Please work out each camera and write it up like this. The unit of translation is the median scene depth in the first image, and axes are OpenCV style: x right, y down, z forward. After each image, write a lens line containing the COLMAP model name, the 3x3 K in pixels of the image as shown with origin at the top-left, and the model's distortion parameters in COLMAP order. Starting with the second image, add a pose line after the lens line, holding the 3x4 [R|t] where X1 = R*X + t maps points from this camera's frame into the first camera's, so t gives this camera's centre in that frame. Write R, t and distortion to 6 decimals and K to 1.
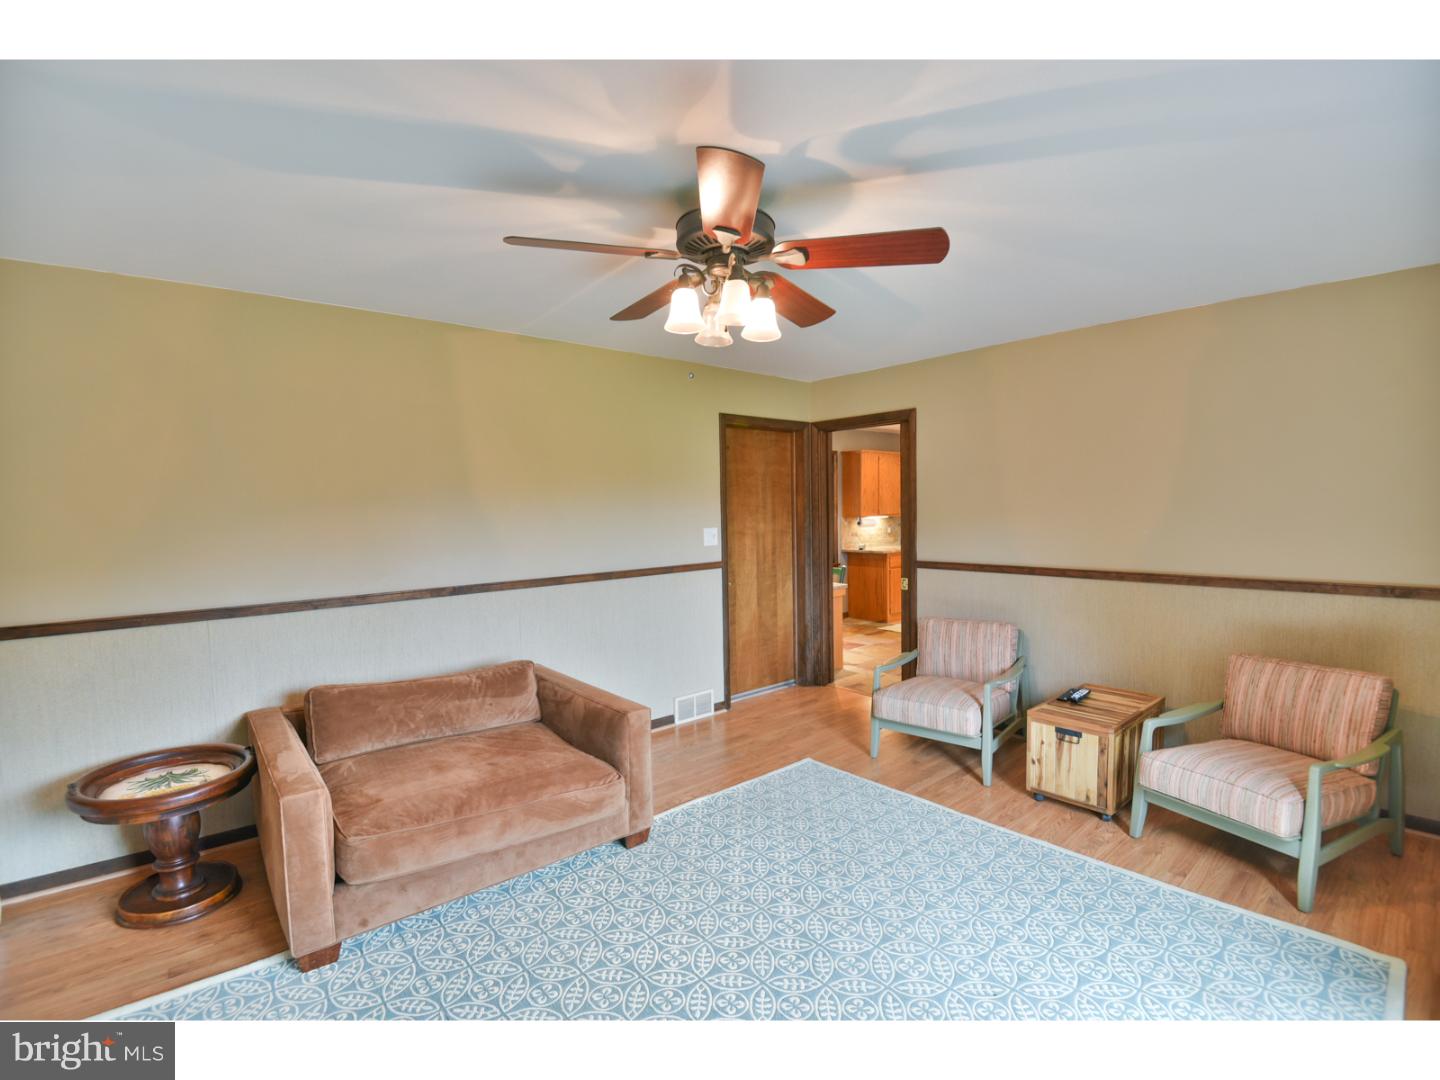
lens RADIAL K [[668.5, 0, 722.4], [0, 668.5, 540.0], [0, 0, 1]] dist [-0.032193, -0.004893]
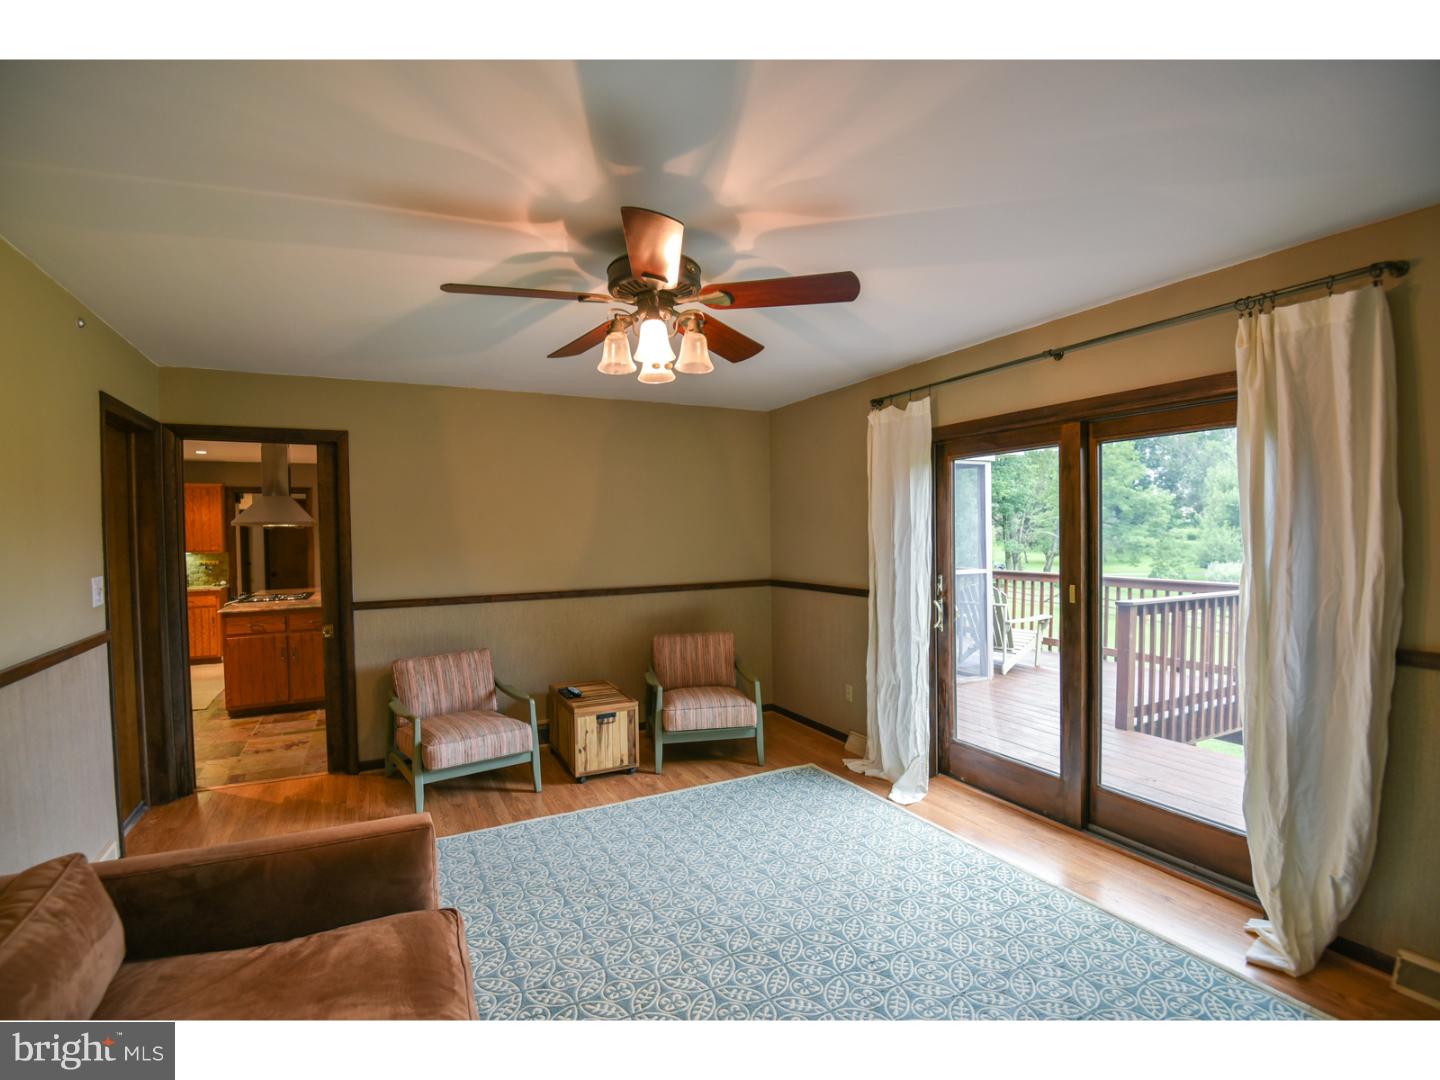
lens RADIAL K [[698.8, 0, 705.8], [0, 698.8, 543.9], [0, 0, 1]] dist [-0.023592, -0.002752]
pose [[0.247080, -0.009098, 0.968952, -0.725116], [0.059770, 0.998195, -0.005868, -0.019797], [-0.967150, 0.059364, 0.247178, 0.464591]]
